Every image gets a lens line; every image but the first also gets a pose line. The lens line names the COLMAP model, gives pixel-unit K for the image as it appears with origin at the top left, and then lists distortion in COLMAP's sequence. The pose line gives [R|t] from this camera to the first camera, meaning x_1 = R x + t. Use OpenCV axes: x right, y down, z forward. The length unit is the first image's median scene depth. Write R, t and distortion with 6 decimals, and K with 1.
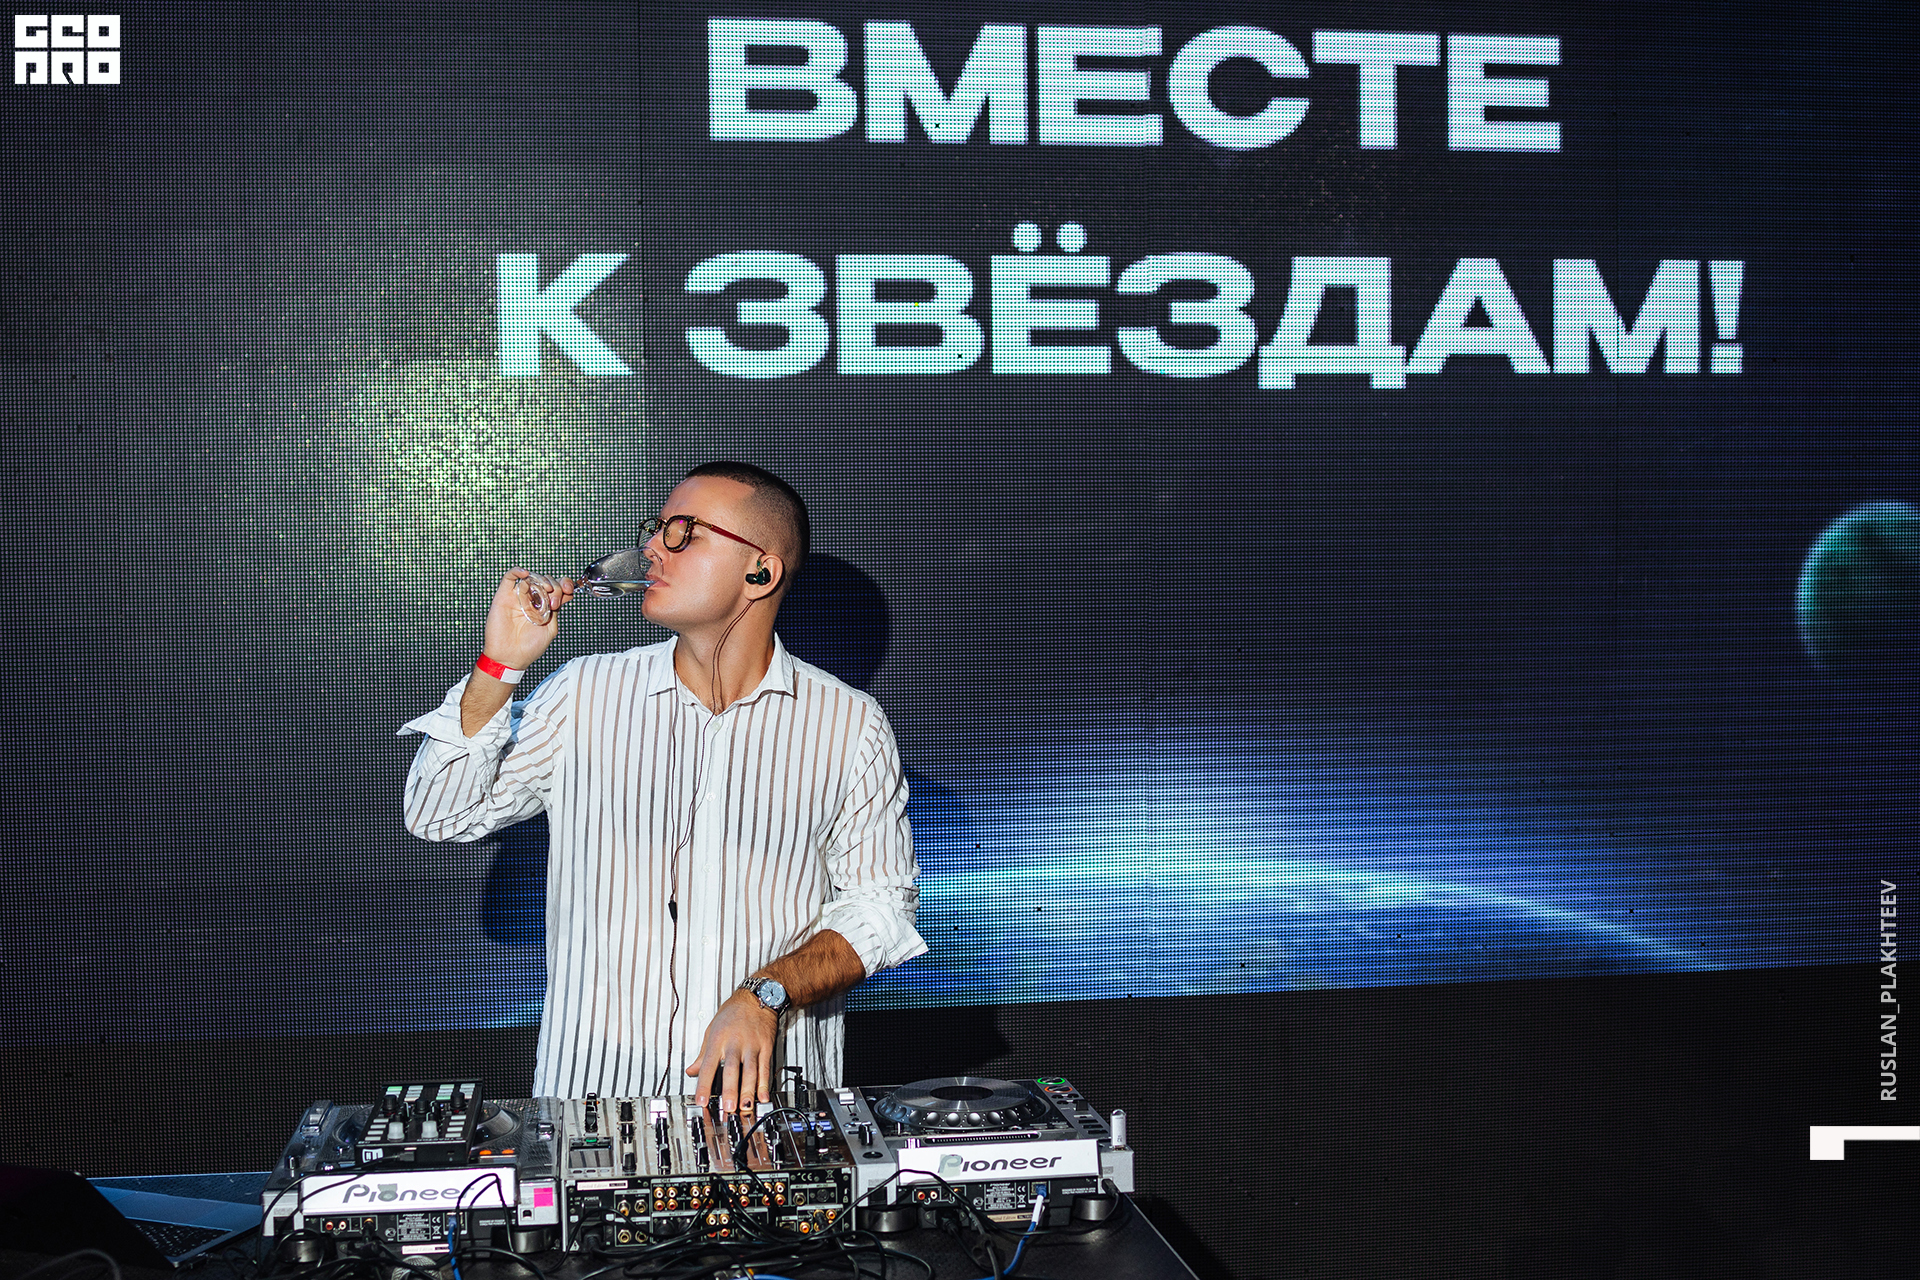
lens RADIAL K [[1951.3, 0, 960.0], [0, 1951.3, 640.0], [0, 0, 1]] dist [-0.113213, 0.007499]
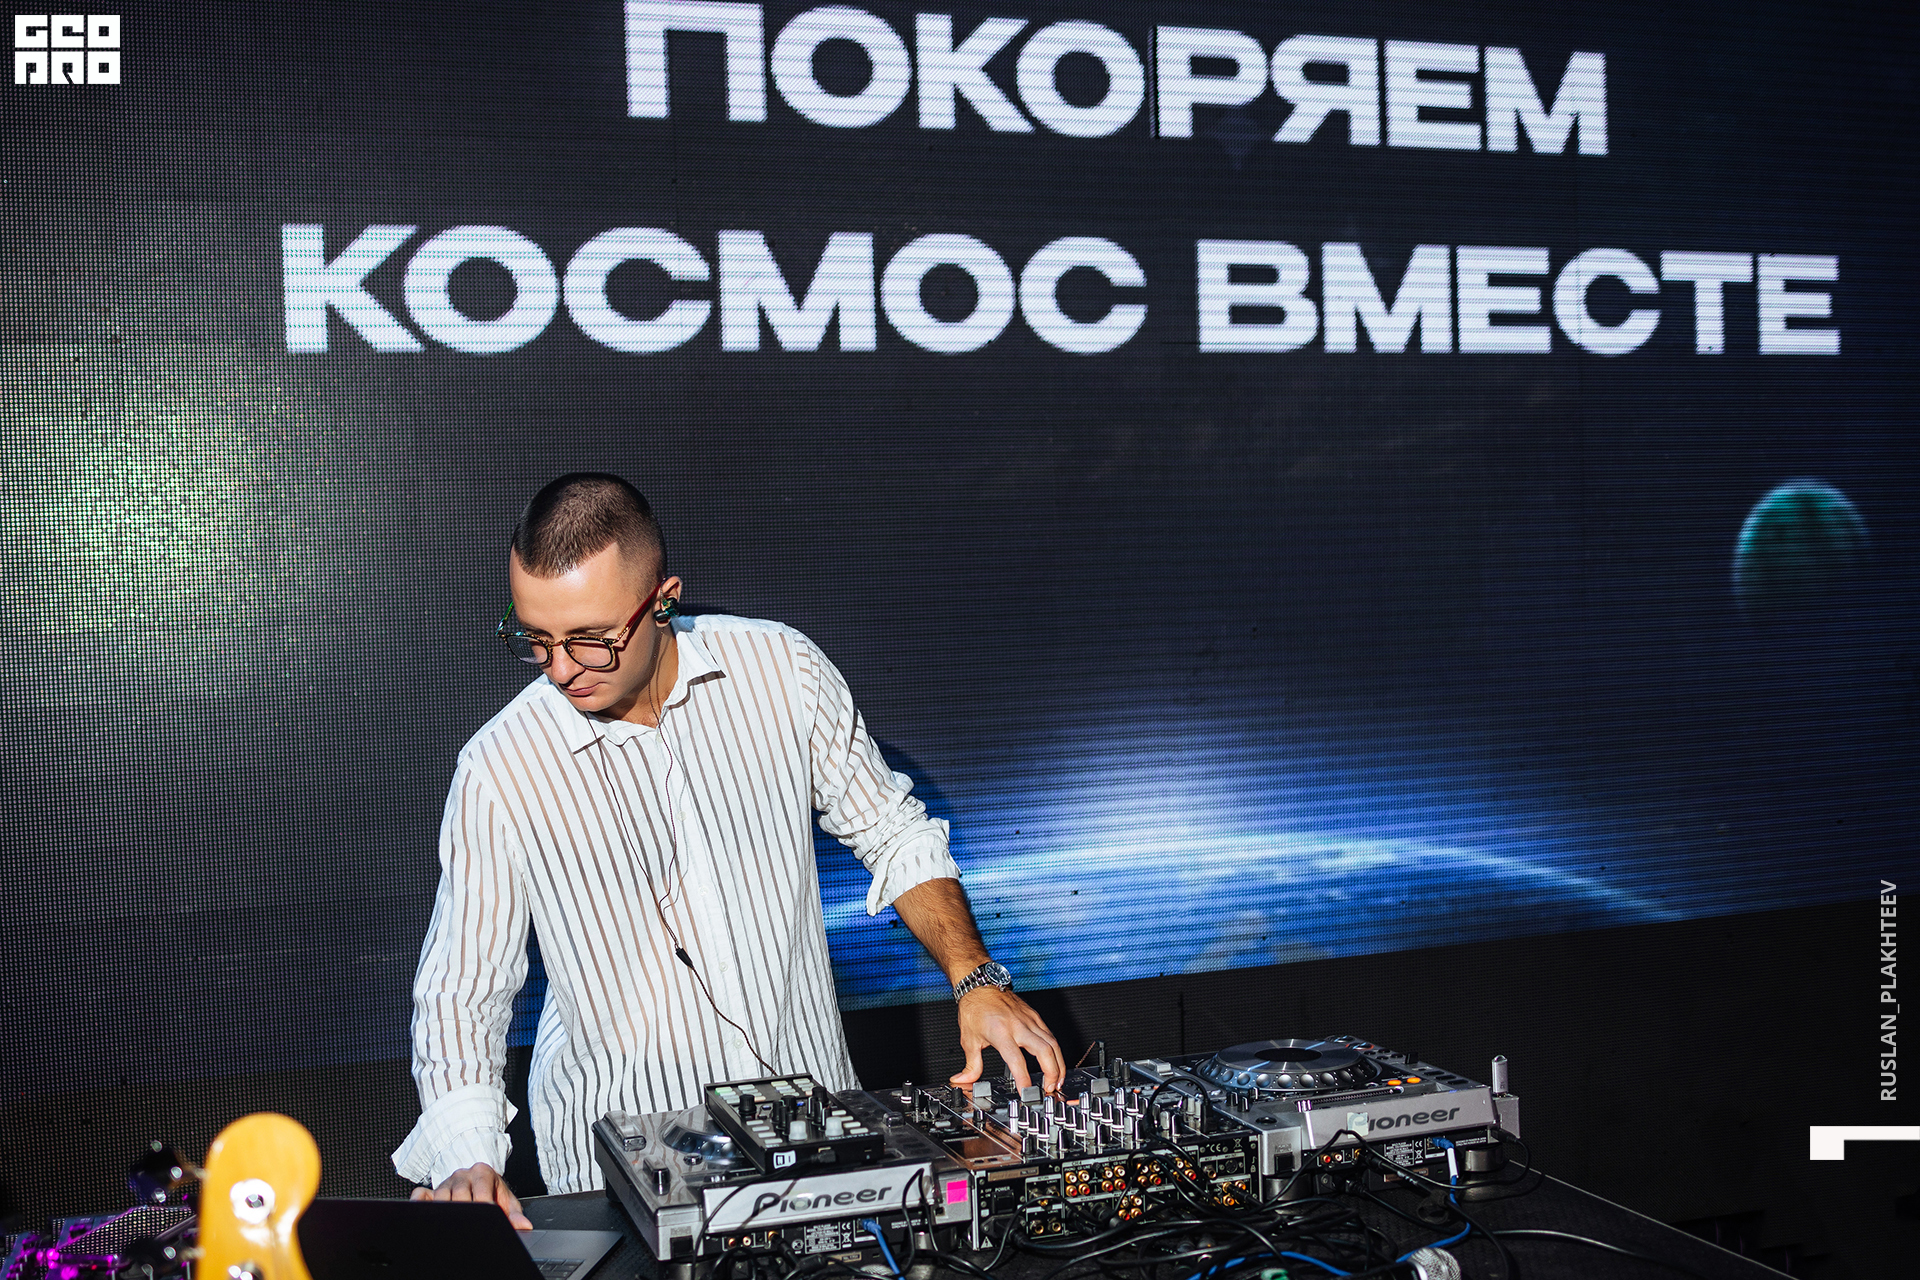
lens RADIAL K [[1994.6, 0, 959.8], [0, 1994.6, 601.5], [0, 0, 1]] dist [-0.134170, -0.004534]
pose [[0.982053, -0.021403, 0.187386, -0.224558], [0.024081, 0.999638, -0.012027, 0.000329], [-0.187061, 0.016324, 0.982213, 0.005346]]
